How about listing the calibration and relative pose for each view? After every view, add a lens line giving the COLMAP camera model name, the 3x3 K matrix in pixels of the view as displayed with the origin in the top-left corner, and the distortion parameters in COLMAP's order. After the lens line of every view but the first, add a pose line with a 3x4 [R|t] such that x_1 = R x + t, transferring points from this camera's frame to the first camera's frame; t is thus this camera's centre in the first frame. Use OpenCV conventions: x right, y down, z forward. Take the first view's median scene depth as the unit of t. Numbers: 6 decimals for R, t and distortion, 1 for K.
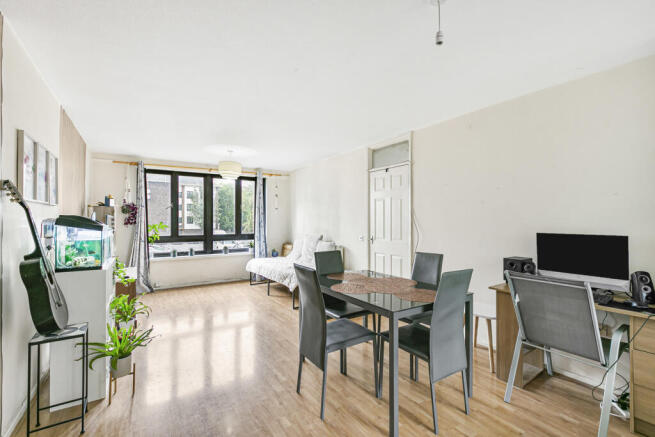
lens RADIAL K [[296.7, 0, 327.5], [0, 296.7, 218.5], [0, 0, 1]] dist [-0.001876, -0.000084]
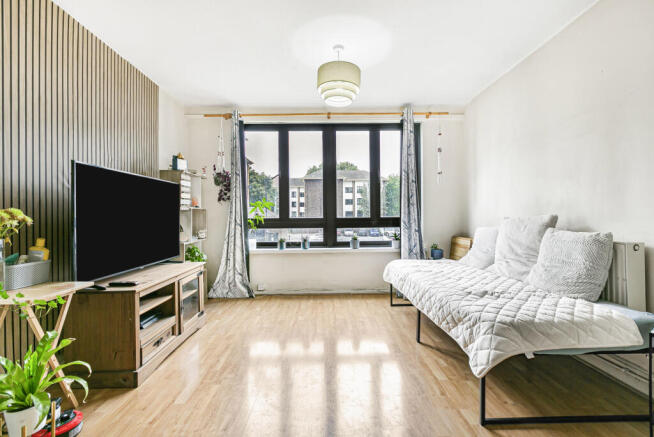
lens RADIAL K [[296.2, 0, 327.0], [0, 296.2, 218.5], [0, 0, 1]] dist [-0.001876, -0.000084]
pose [[0.848244, 0.001606, -0.529603, -0.059822], [0.007859, 0.999847, 0.015620, 0.045286], [0.529547, -0.017412, 0.848102, 0.437561]]
